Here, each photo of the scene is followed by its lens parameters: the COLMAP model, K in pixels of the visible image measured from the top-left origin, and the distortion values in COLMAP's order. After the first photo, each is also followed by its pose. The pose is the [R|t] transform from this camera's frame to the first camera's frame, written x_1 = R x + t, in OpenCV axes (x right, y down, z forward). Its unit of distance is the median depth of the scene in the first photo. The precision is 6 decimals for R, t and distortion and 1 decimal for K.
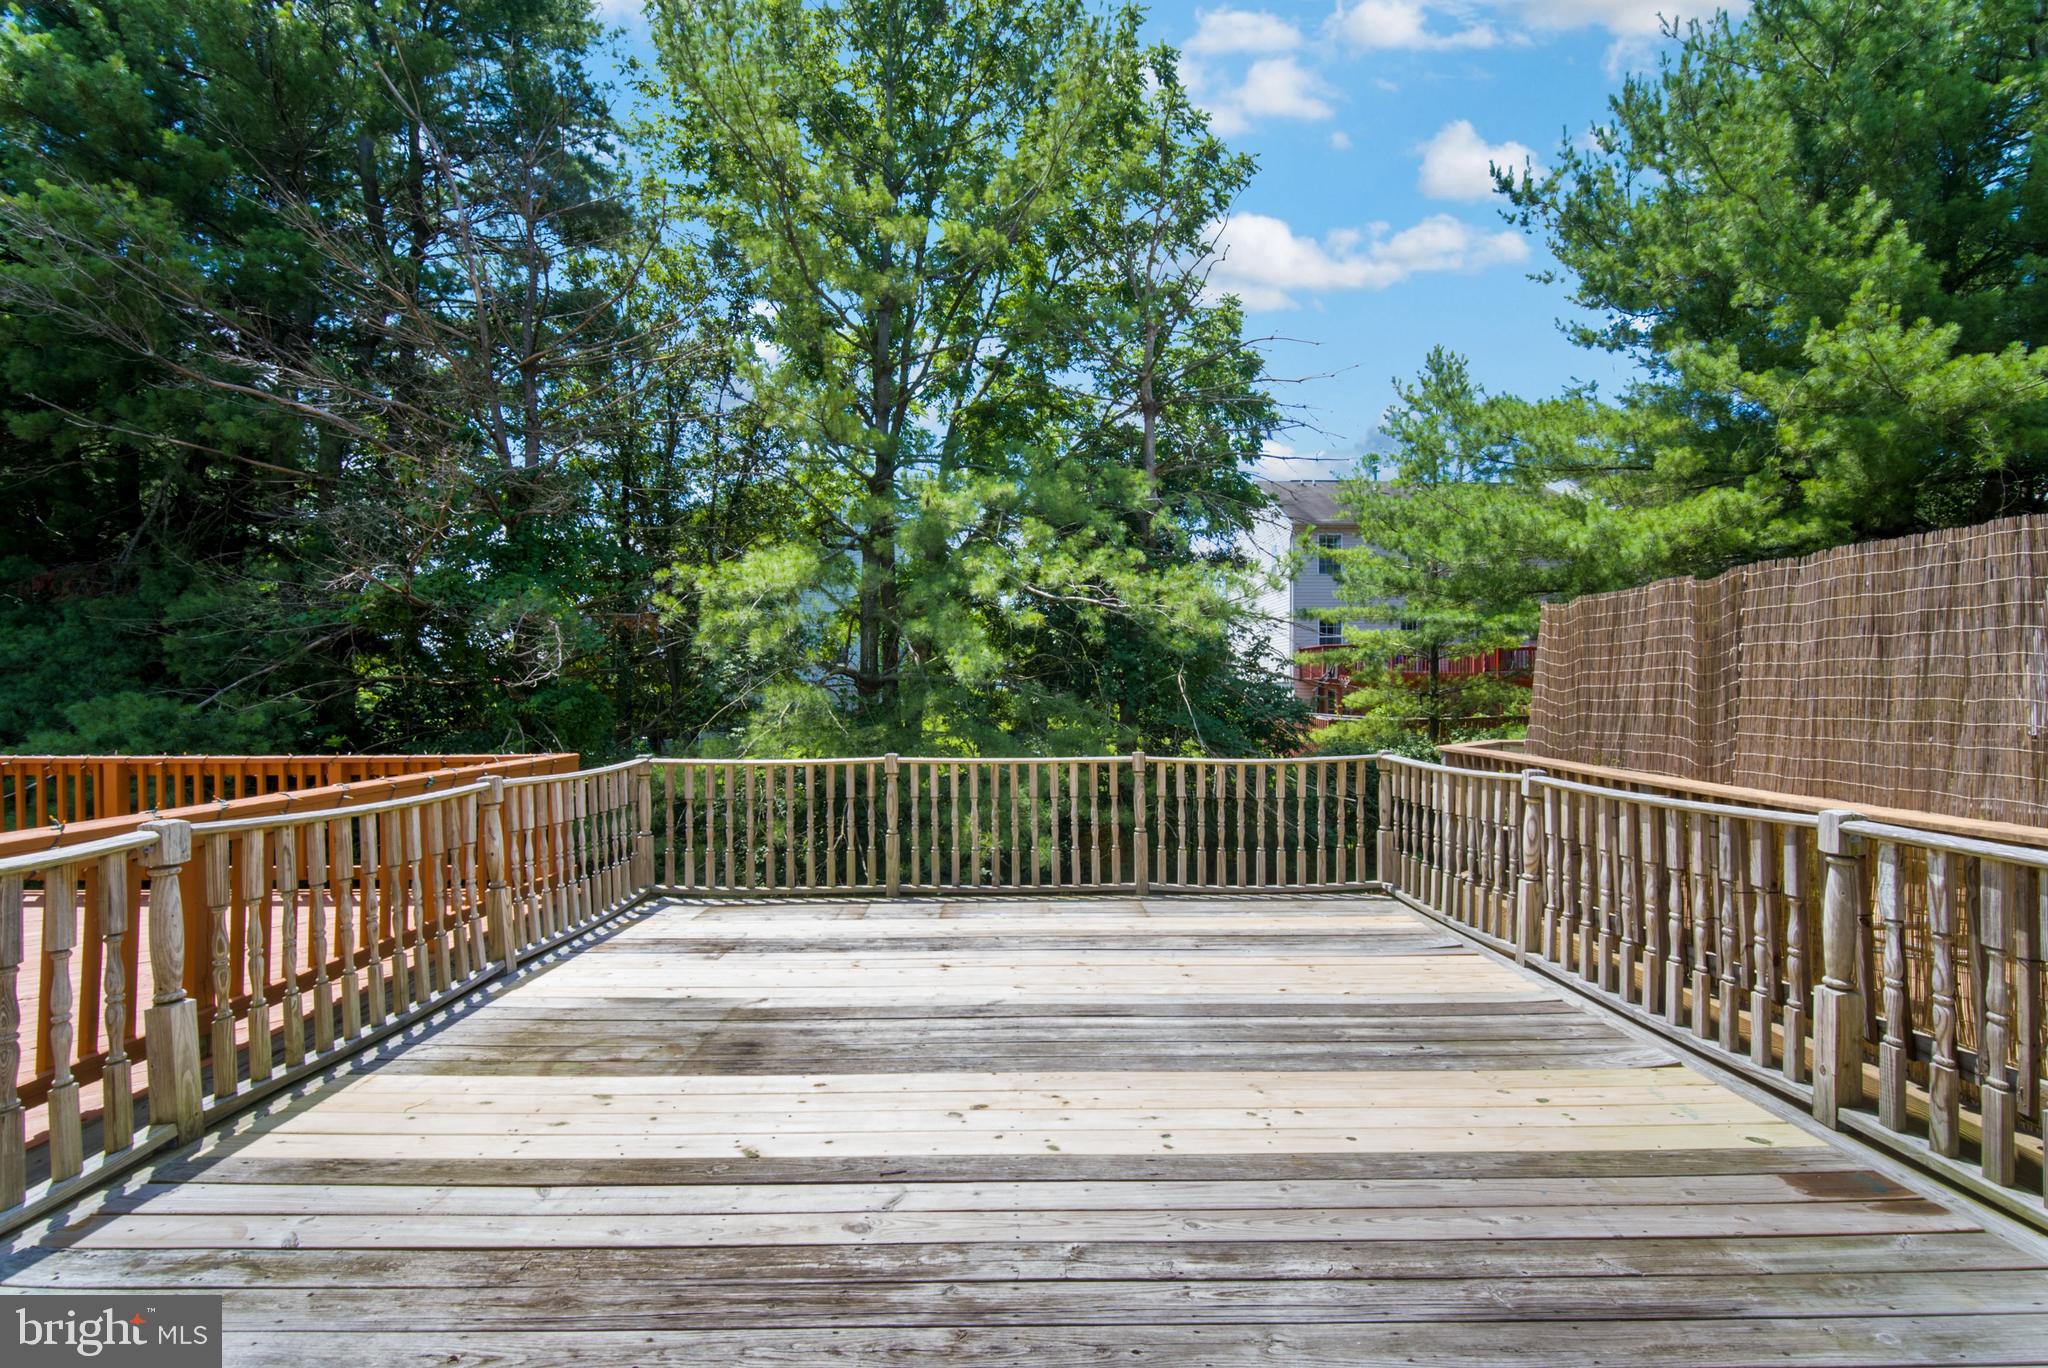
lens RADIAL K [[898.0, 0, 1024.0], [0, 898.0, 684.0], [0, 0, 1]] dist [-0.010511, 0.000405]
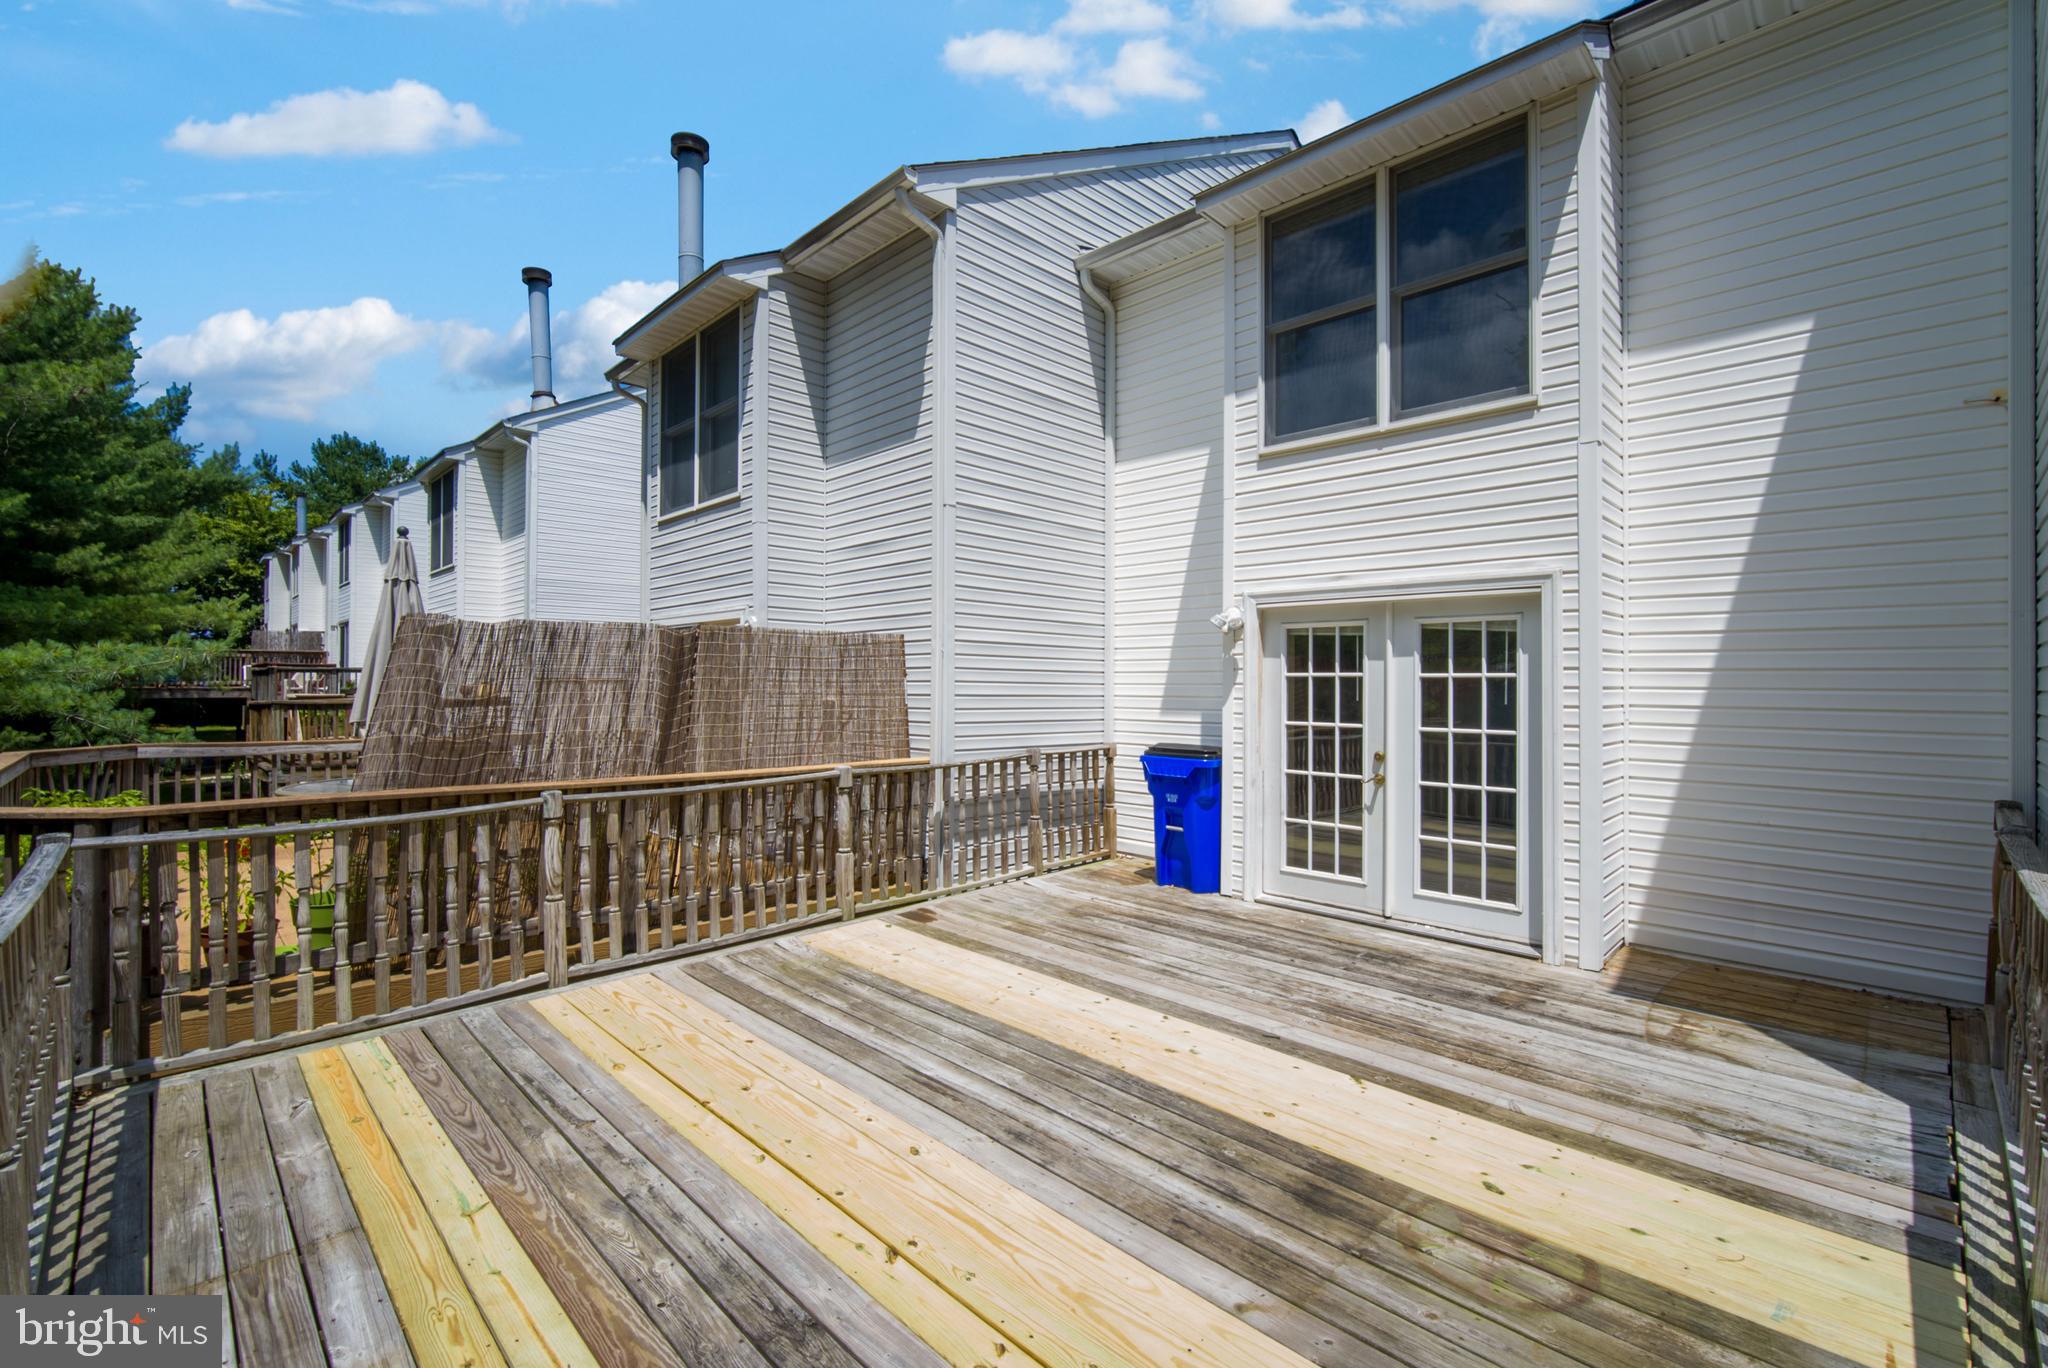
lens RADIAL K [[898.0, 0, 1024.0], [0, 898.0, 684.0], [0, 0, 1]] dist [-0.010511, 0.000405]
pose [[-0.698631, -0.001215, 0.715481, -0.255997], [-0.007454, 0.999957, -0.005581, -0.012132], [-0.715444, -0.009232, -0.698609, 0.643549]]
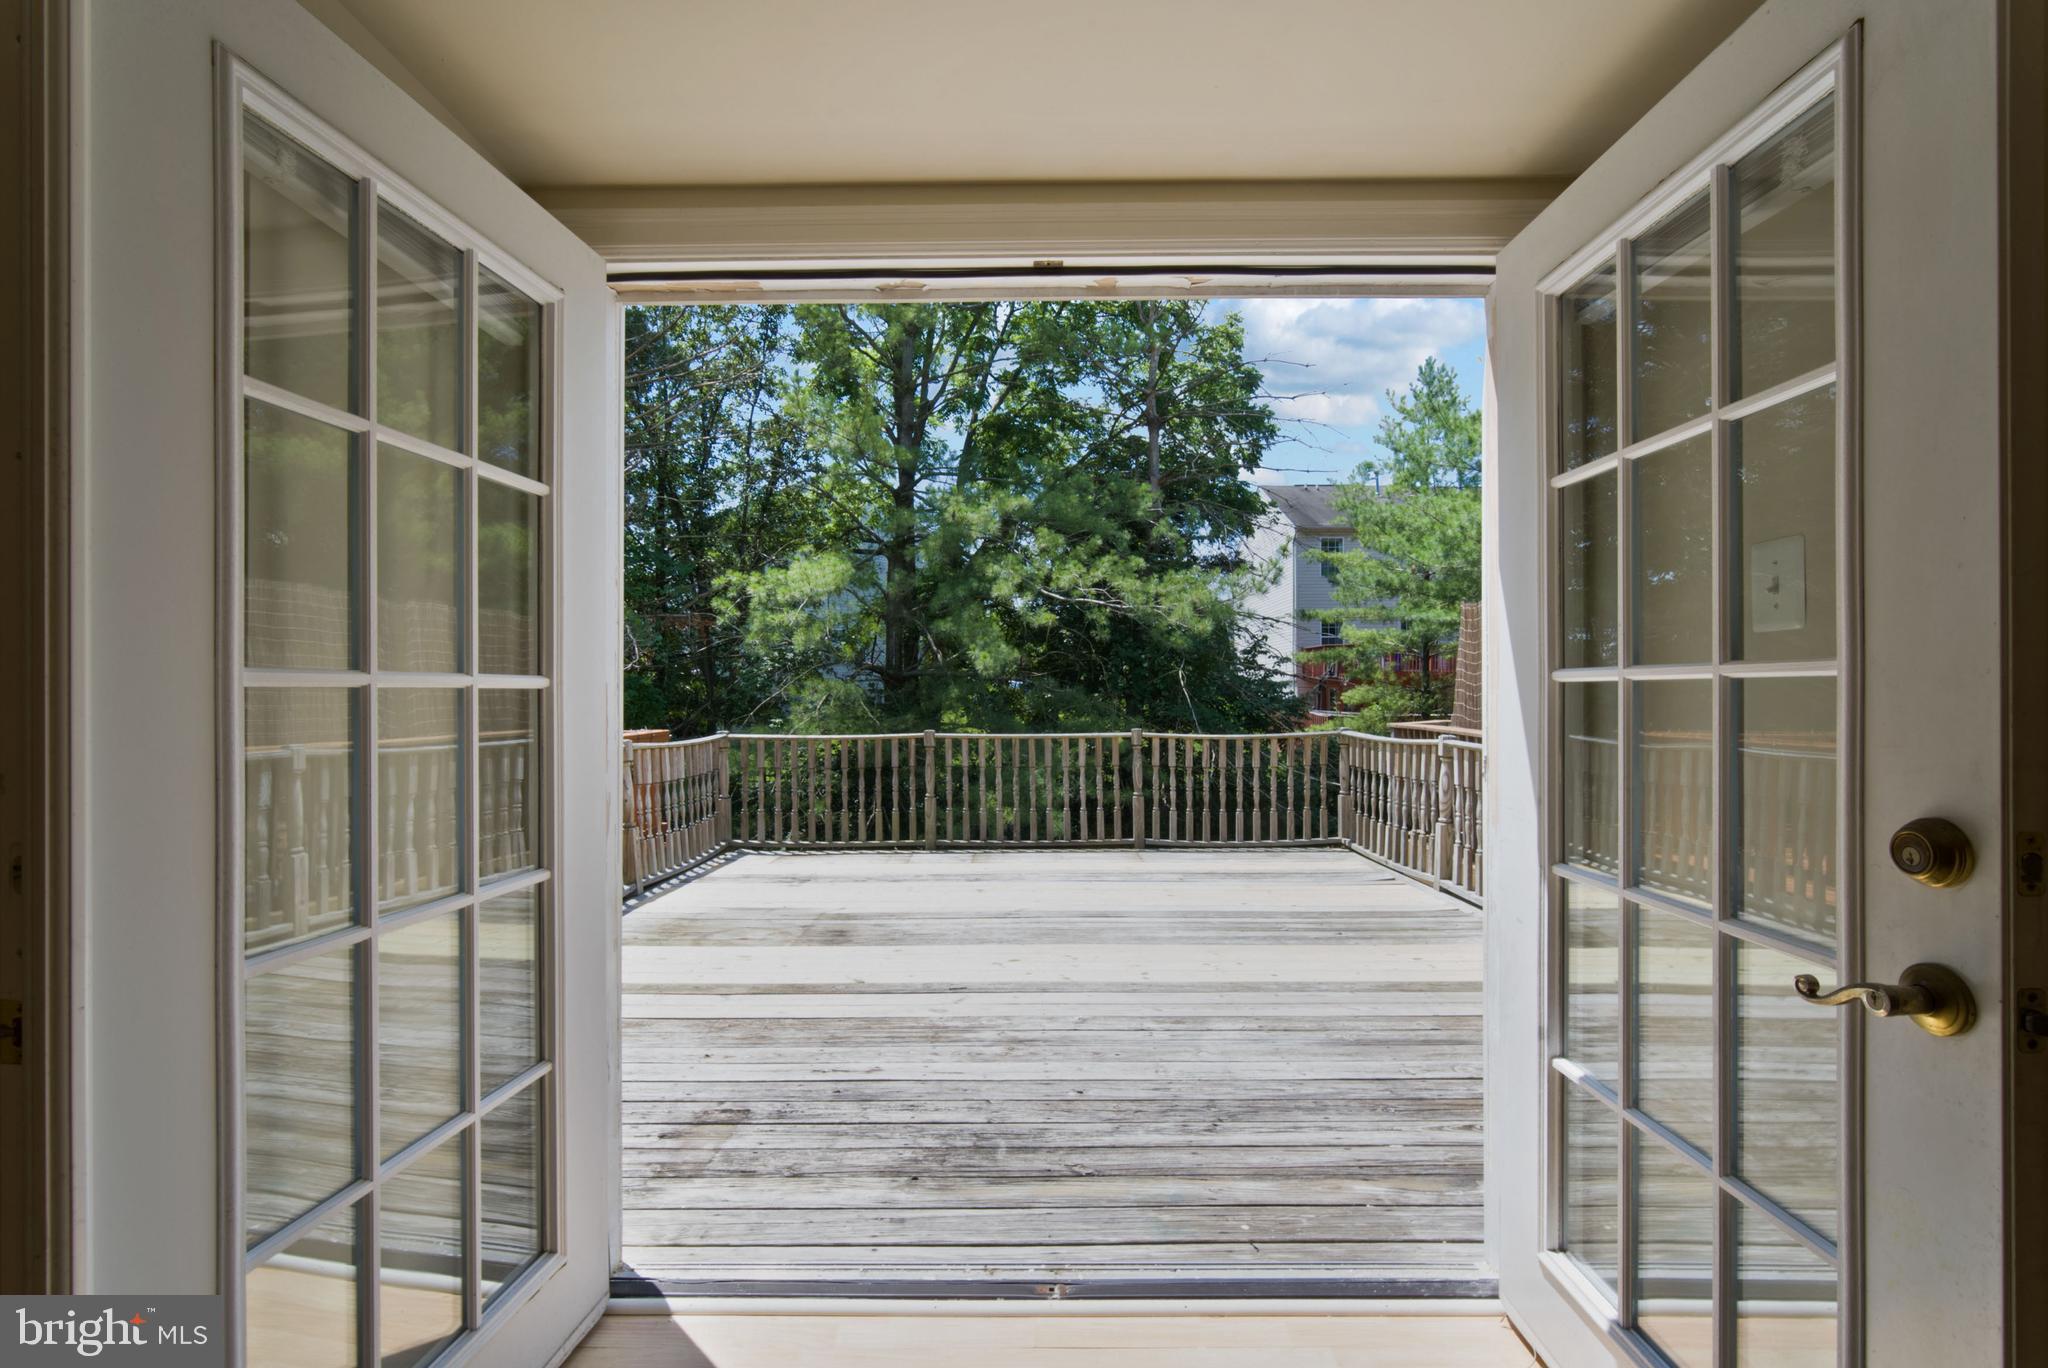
lens RADIAL K [[898.0, 0, 1024.0], [0, 898.0, 684.0], [0, 0, 1]] dist [-0.010511, 0.000405]
pose [[0.999927, -0.001002, -0.012049, -0.004757], [0.000974, 0.999997, -0.002310, 0.012752], [0.012051, 0.002298, 0.999925, -0.130187]]
